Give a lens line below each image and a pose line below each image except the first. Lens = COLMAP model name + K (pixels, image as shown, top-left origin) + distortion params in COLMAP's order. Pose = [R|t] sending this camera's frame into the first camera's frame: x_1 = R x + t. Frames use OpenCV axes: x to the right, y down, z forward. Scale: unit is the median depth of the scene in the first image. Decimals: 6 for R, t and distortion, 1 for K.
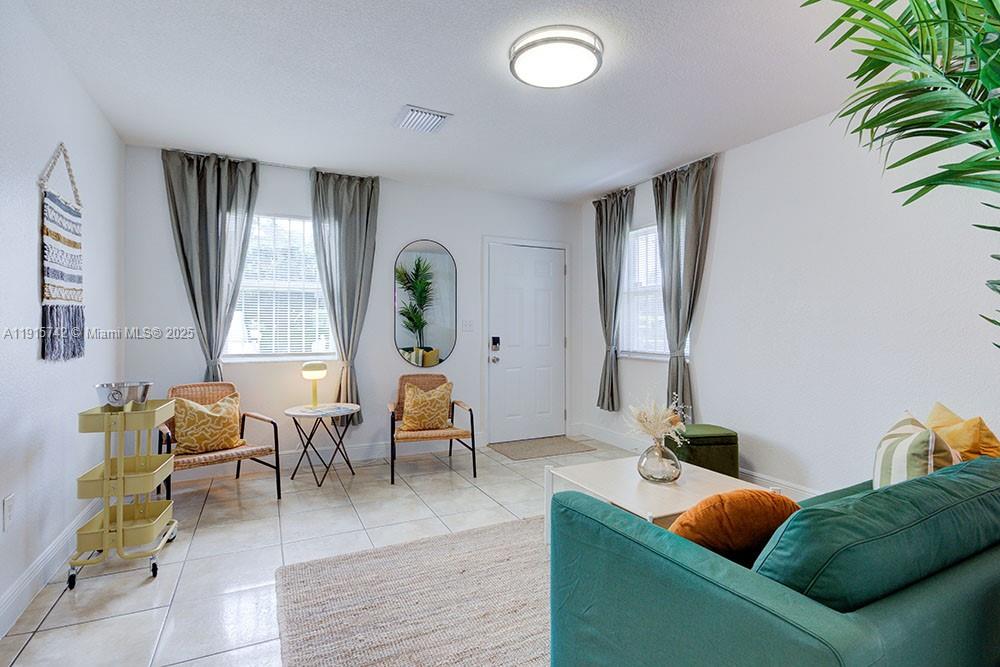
lens RADIAL K [[486.8, 0, 500.0], [0, 486.8, 333.5], [0, 0, 1]] dist [-0.000038, -0.000074]
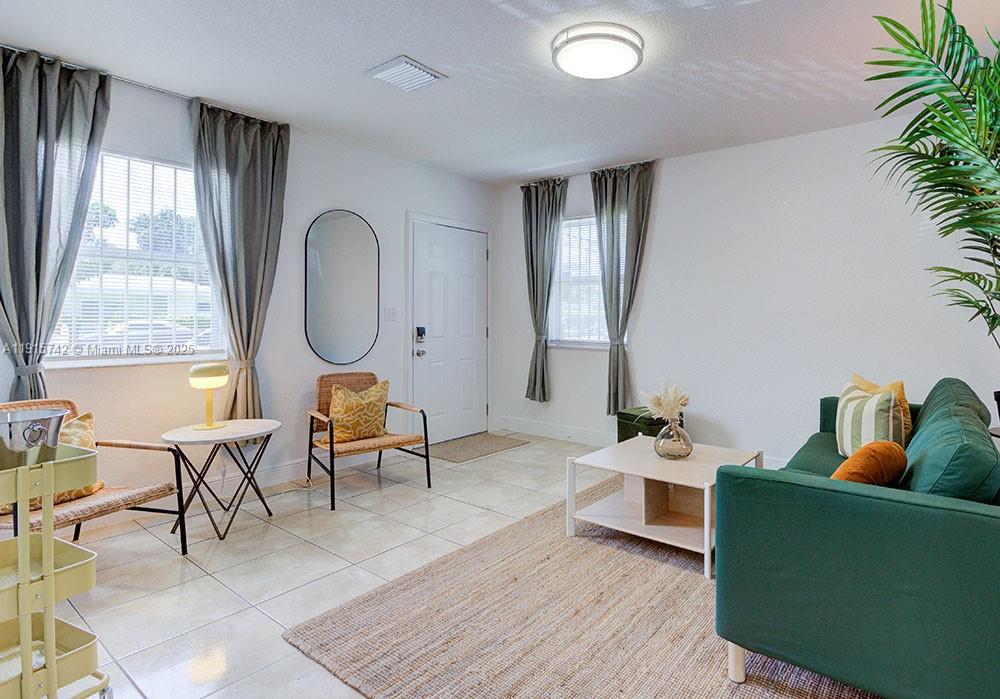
lens RADIAL K [[524.5, 0, 577.0], [0, 524.5, 325.4], [0, 0, 1]] dist [0.000500, -0.008783]
pose [[0.880440, -0.005031, 0.474130, -0.261418], [0.001782, 0.999972, 0.007301, -0.003285], [-0.474154, -0.005583, 0.880424, 0.036731]]
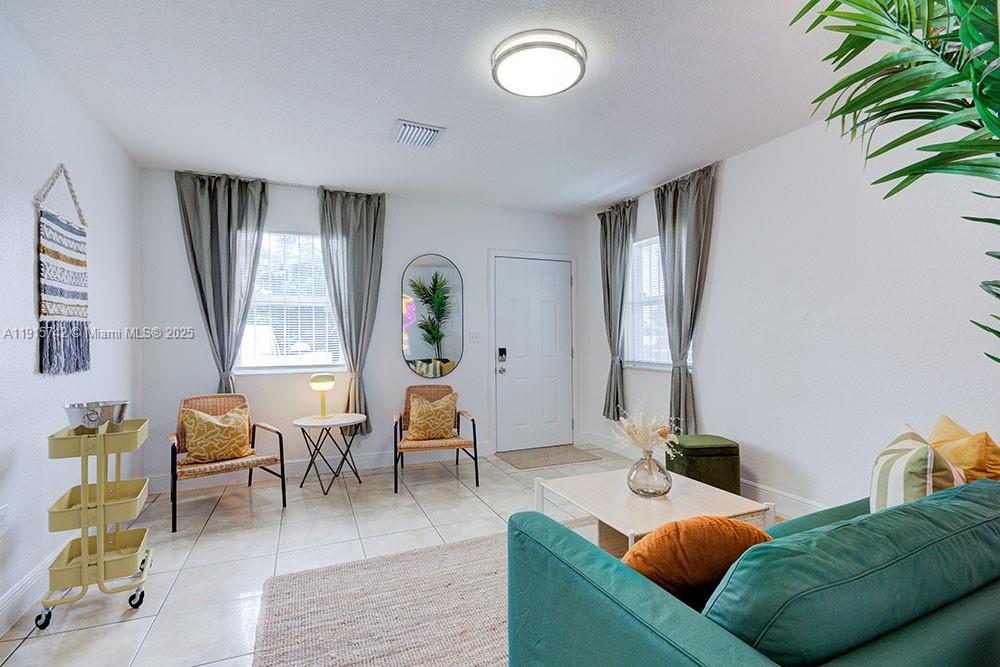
lens RADIAL K [[463.0, 0, 504.1], [0, 463.0, 344.5], [0, 0, 1]] dist [0.002114, -0.003672]
pose [[0.998908, -0.007649, -0.046094, 0.049804], [0.007648, 0.999971, -0.000192, -0.000366], [0.046094, -0.000161, 0.998937, 0.035785]]
